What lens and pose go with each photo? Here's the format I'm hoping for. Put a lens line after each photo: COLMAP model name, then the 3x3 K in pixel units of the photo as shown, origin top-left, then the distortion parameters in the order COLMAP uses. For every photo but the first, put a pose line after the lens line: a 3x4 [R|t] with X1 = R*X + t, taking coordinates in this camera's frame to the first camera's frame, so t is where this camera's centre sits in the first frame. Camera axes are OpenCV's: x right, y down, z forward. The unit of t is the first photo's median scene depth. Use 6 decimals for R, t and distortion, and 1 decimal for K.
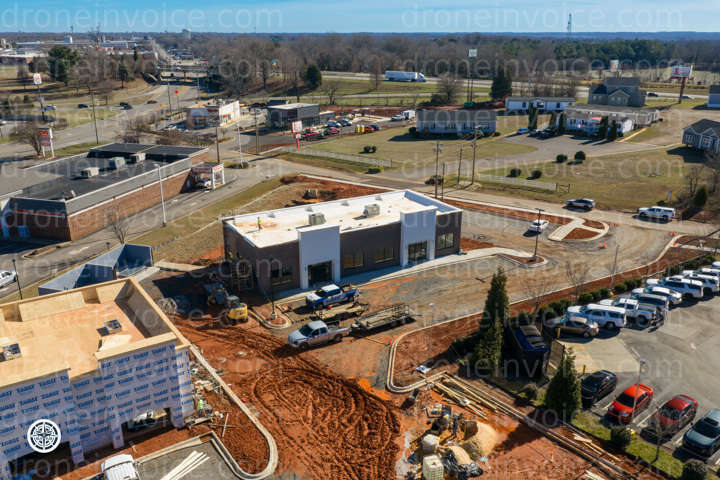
lens RADIAL K [[601.8, 0, 350.6], [0, 601.8, 227.0], [0, 0, 1]] dist [0.033997, -0.005093]
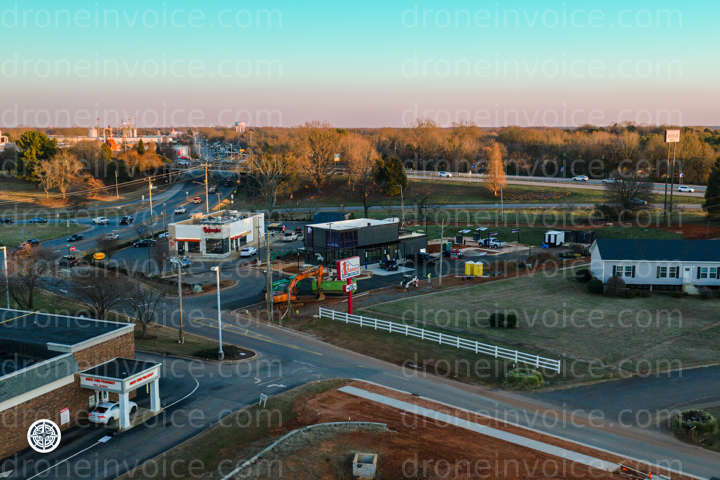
lens RADIAL K [[775.7, 0, 360.0], [0, 775.7, 240.0], [0, 0, 1]] dist [-0.001830, -0.000628]
pose [[0.993631, 0.016391, -0.111486, -0.014063], [-0.034948, 0.985404, -0.166605, -0.110232], [0.107128, 0.169440, 0.979701, 0.498524]]
